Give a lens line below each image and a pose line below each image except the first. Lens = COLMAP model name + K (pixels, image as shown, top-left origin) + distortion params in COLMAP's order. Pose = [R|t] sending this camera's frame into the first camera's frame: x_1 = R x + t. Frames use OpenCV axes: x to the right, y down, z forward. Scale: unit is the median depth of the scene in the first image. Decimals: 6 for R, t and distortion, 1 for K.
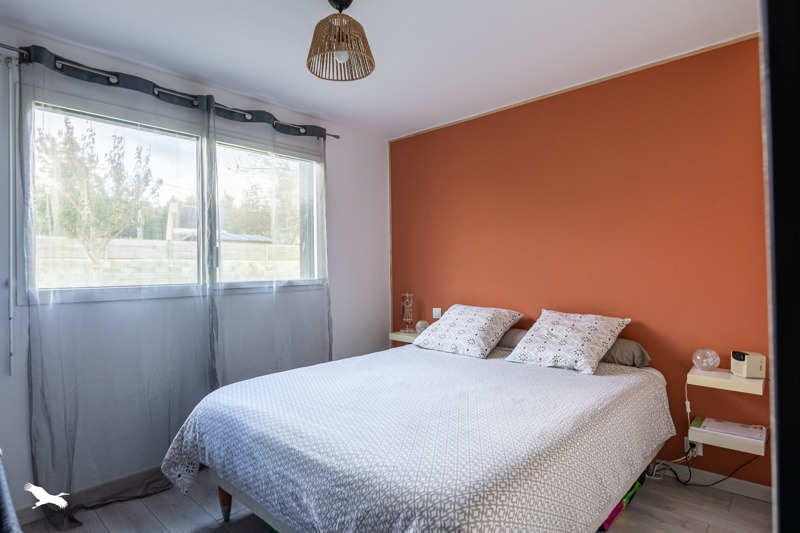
lens RADIAL K [[429.9, 0, 398.9], [0, 429.9, 267.8], [0, 0, 1]] dist [-0.004933, 0.000128]
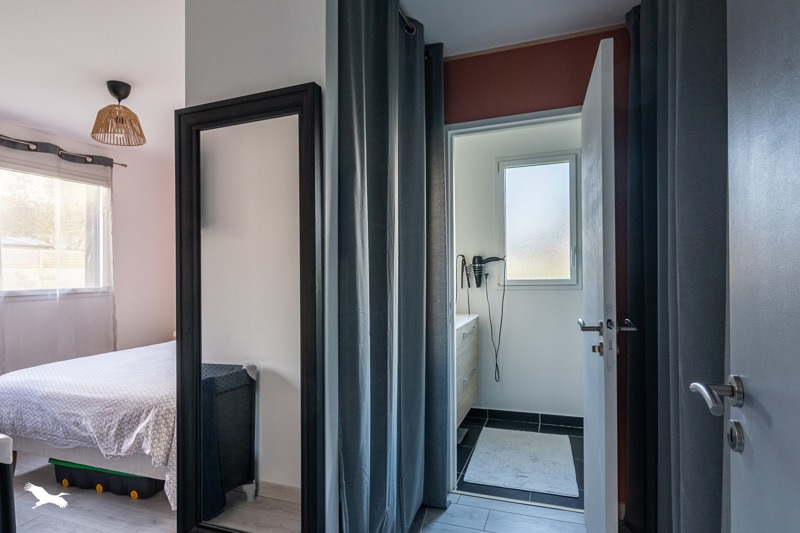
lens RADIAL K [[429.9, 0, 402.2], [0, 429.9, 261.0], [0, 0, 1]] dist [-0.004933, 0.000128]
pose [[0.918807, 0.005301, 0.394671, 0.100271], [0.007215, 0.999517, -0.030223, -0.003239], [-0.394641, 0.030616, 0.918325, -0.401856]]
